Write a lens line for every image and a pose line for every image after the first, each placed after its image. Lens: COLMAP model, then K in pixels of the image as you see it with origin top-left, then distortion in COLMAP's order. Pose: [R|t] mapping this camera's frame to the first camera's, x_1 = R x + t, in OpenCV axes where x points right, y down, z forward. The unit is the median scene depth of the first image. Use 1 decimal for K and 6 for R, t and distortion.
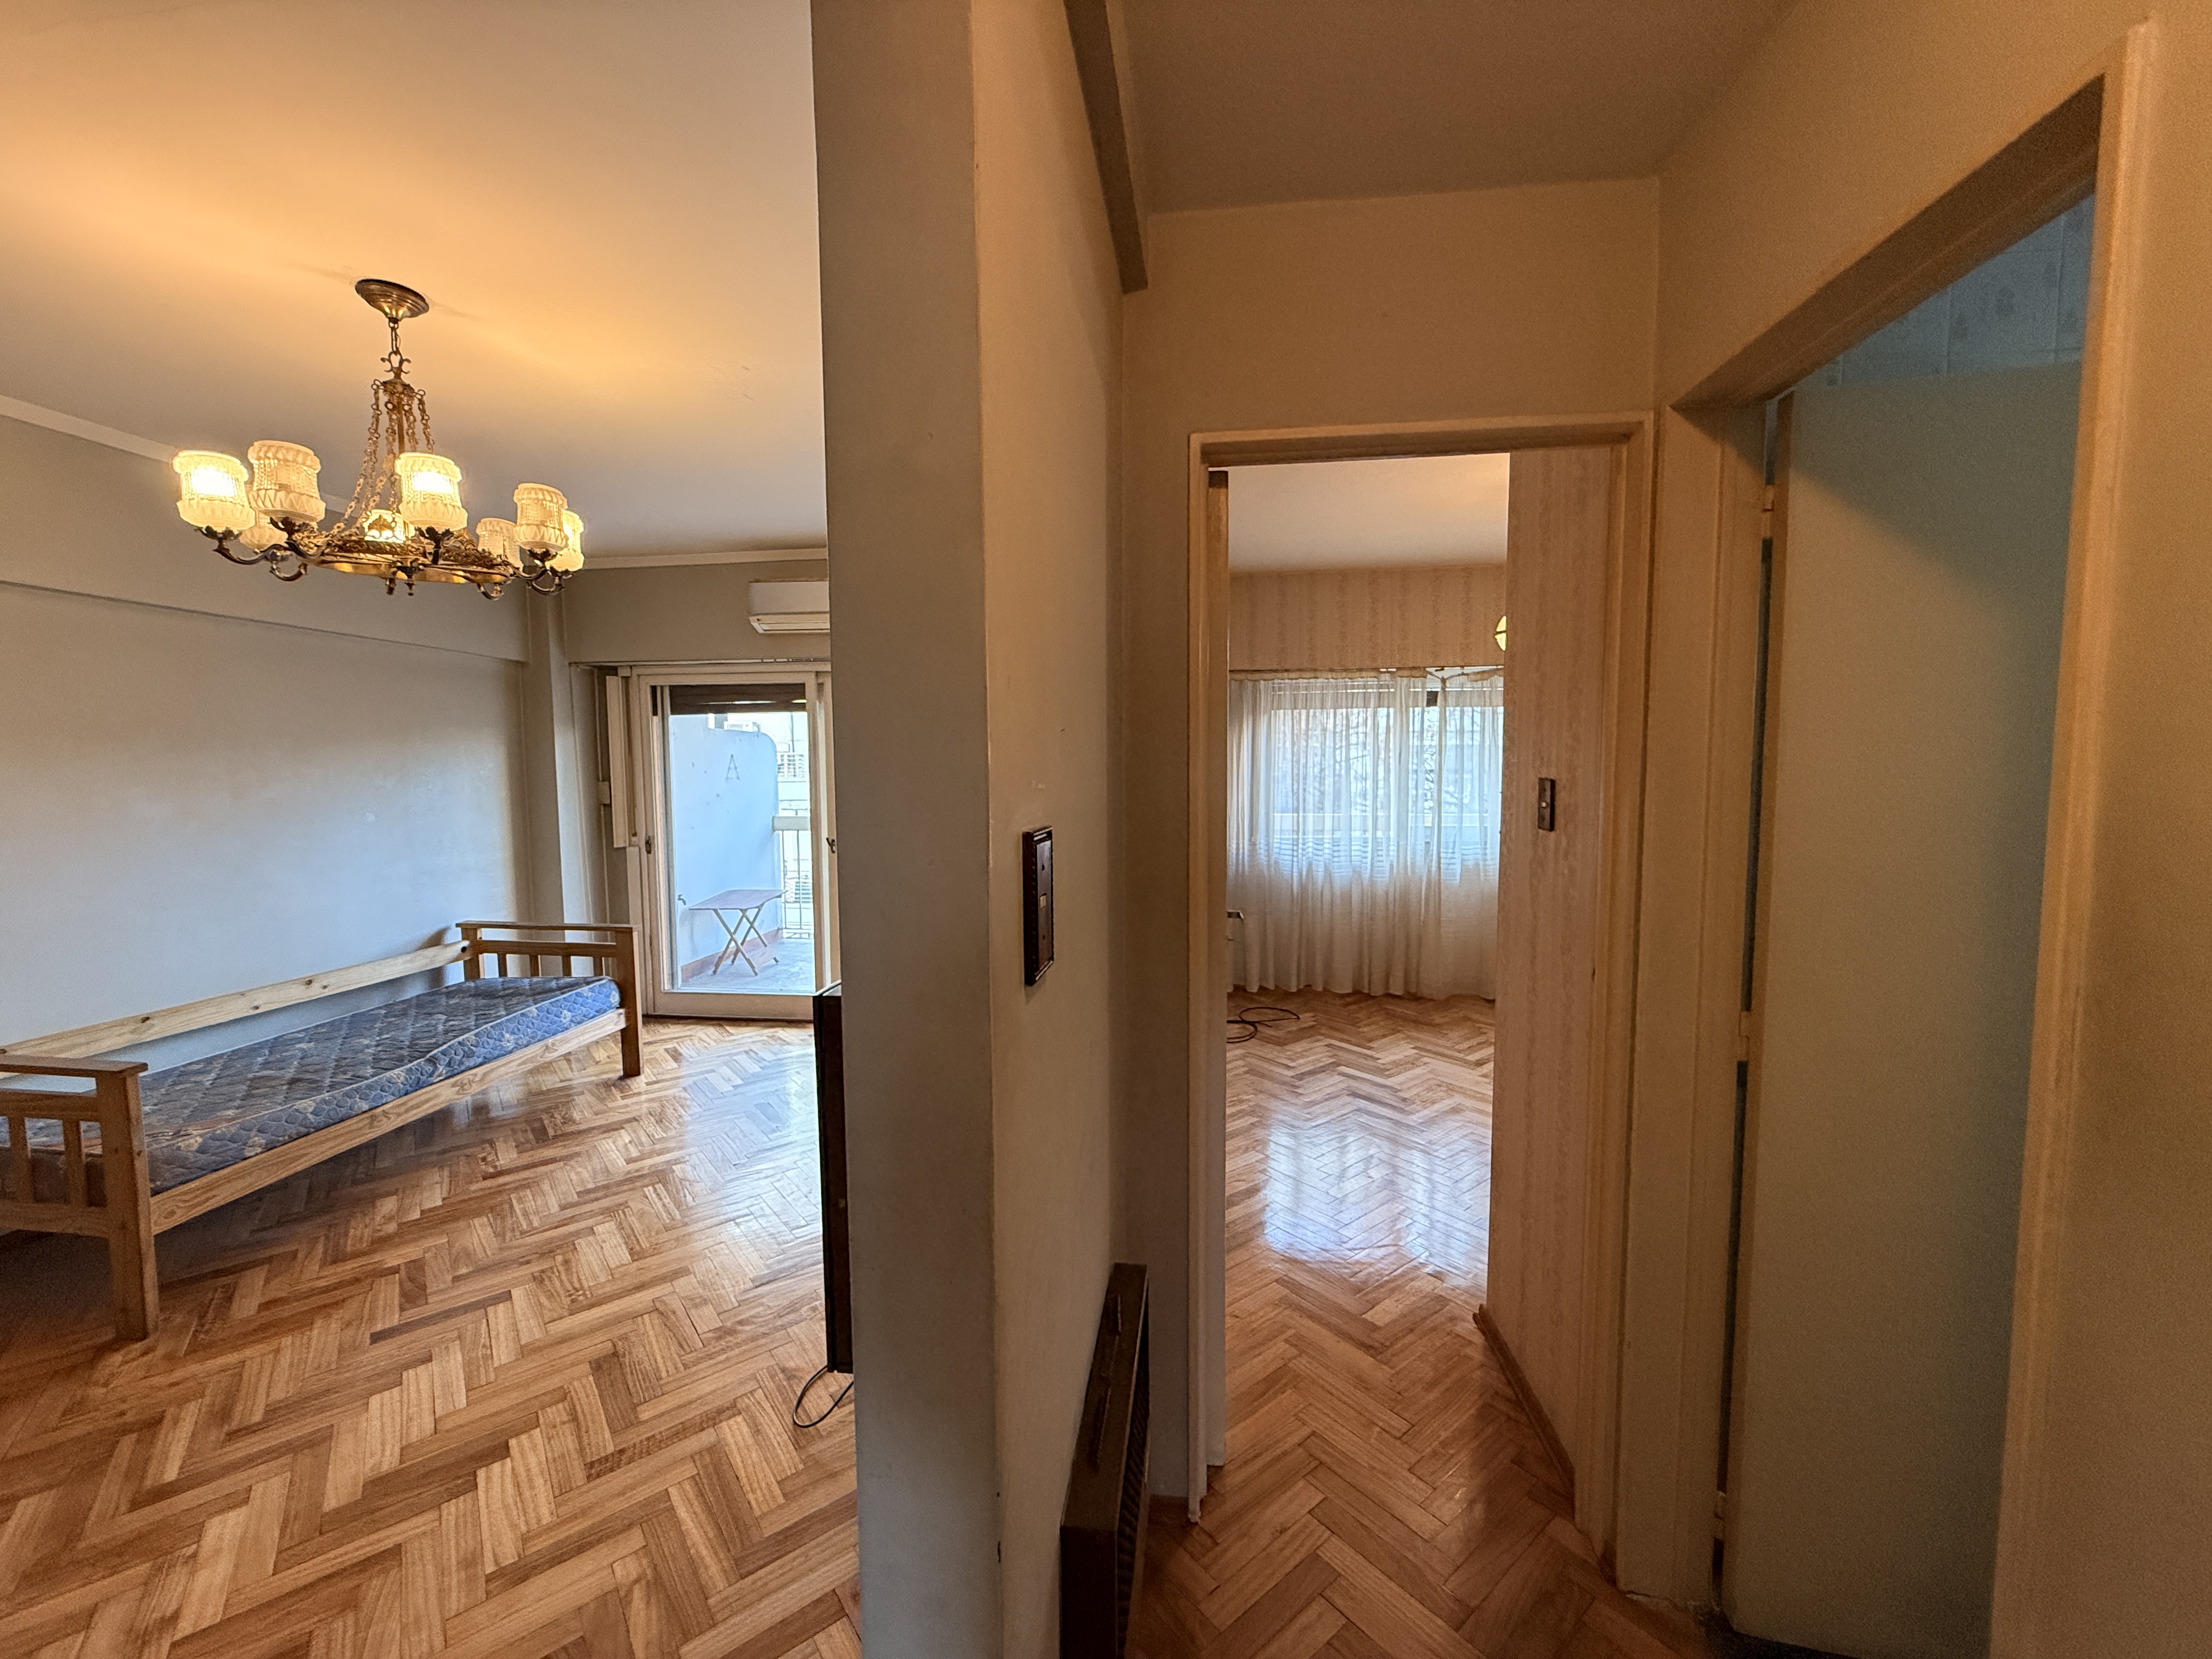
lens RADIAL K [[876.6, 0, 1099.2], [0, 876.6, 827.9], [0, 0, 1]] dist [-0.000449, 0.000531]
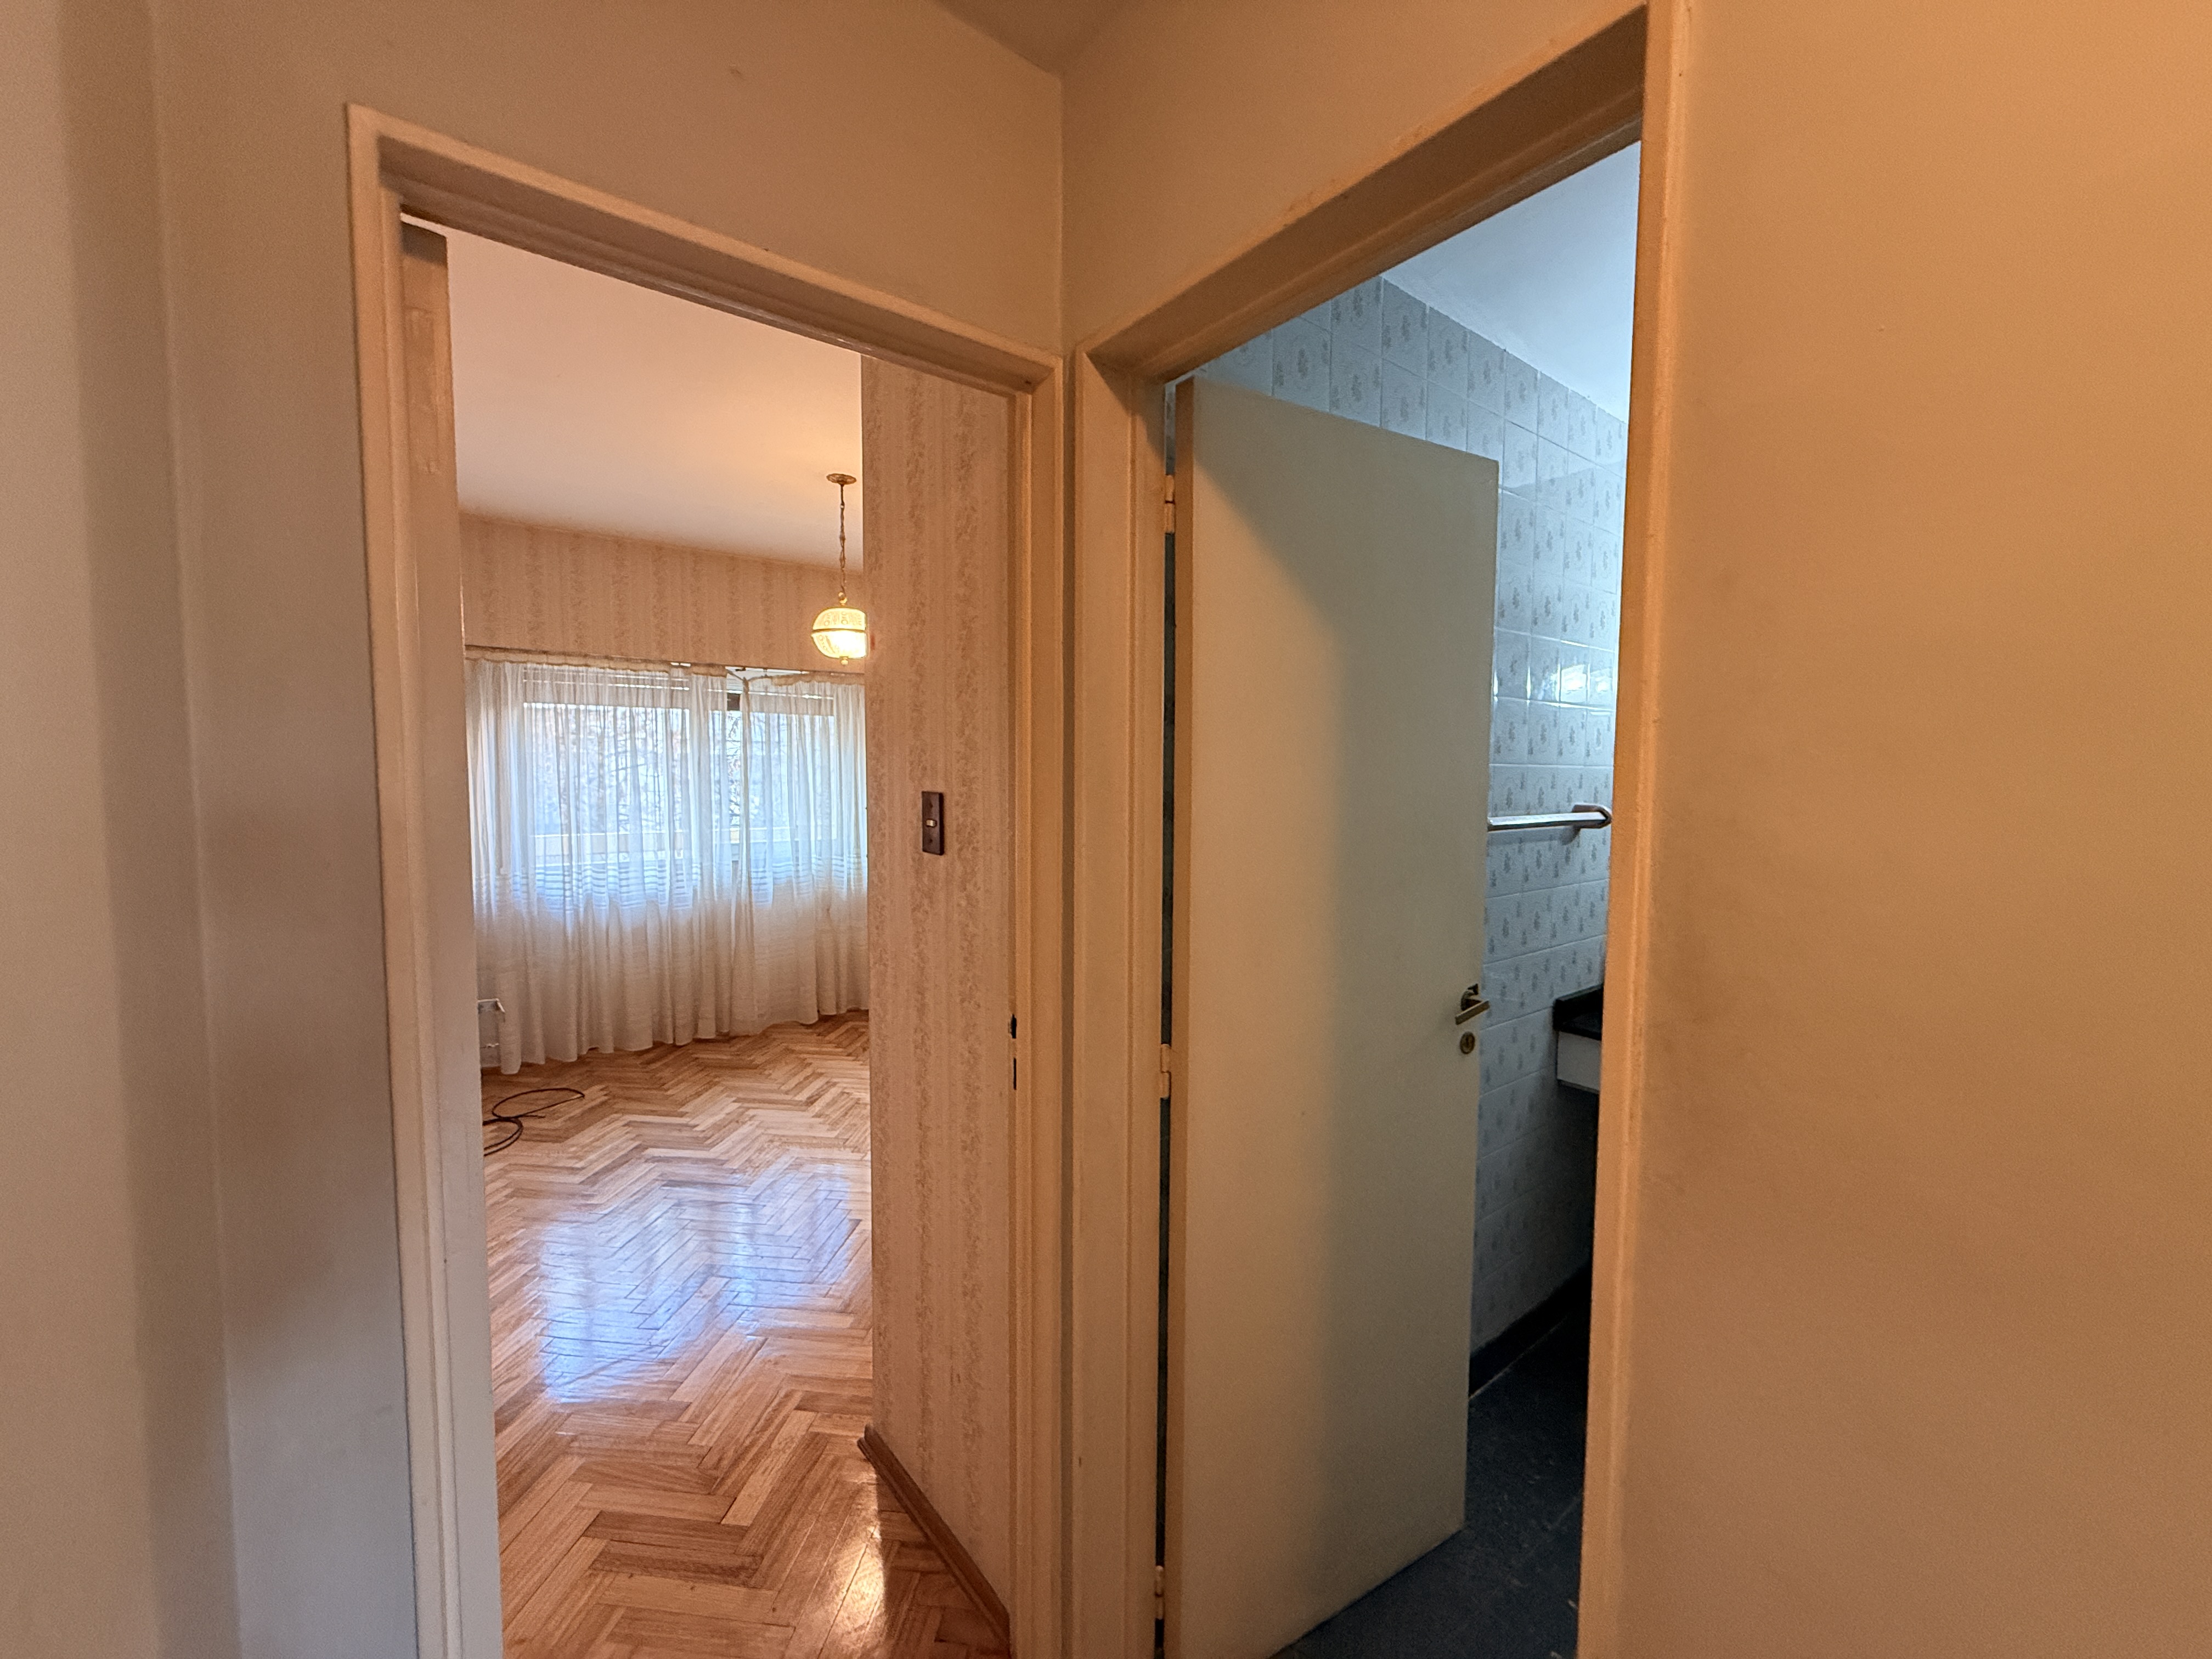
lens RADIAL K [[876.6, 0, 1099.2], [0, 876.6, 827.9], [0, 0, 1]] dist [-0.000449, 0.000531]
pose [[0.711544, -0.033856, 0.701826, 0.014766], [0.042425, 0.999086, 0.005183, -0.008186], [-0.701360, 0.026087, 0.712330, 0.120506]]
